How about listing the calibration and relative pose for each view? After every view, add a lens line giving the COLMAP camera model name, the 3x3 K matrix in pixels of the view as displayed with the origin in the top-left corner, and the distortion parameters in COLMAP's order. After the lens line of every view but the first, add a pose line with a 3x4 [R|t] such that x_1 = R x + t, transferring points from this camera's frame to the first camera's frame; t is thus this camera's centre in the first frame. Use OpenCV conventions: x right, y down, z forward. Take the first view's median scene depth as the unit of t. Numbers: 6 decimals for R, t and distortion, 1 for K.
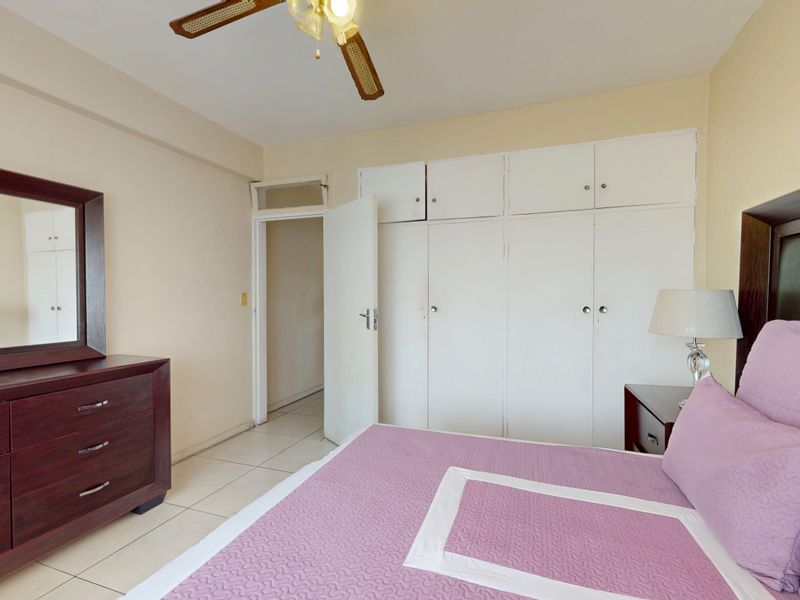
lens RADIAL K [[384.5, 0, 400.0], [0, 384.5, 300.0], [0, 0, 1]] dist [-0.000900, -0.000096]
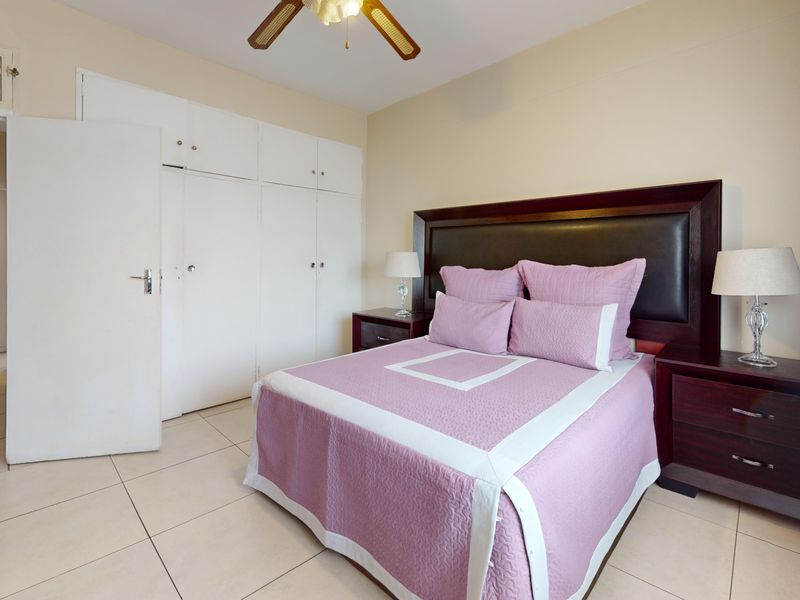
lens RADIAL K [[384.5, 0, 400.0], [0, 384.5, 300.0], [0, 0, 1]] dist [-0.000900, -0.000096]
pose [[0.374912, -0.101369, 0.921502, -0.648251], [0.003832, 0.994165, 0.107803, 0.003329], [-0.927052, -0.036885, 0.373113, 0.212532]]
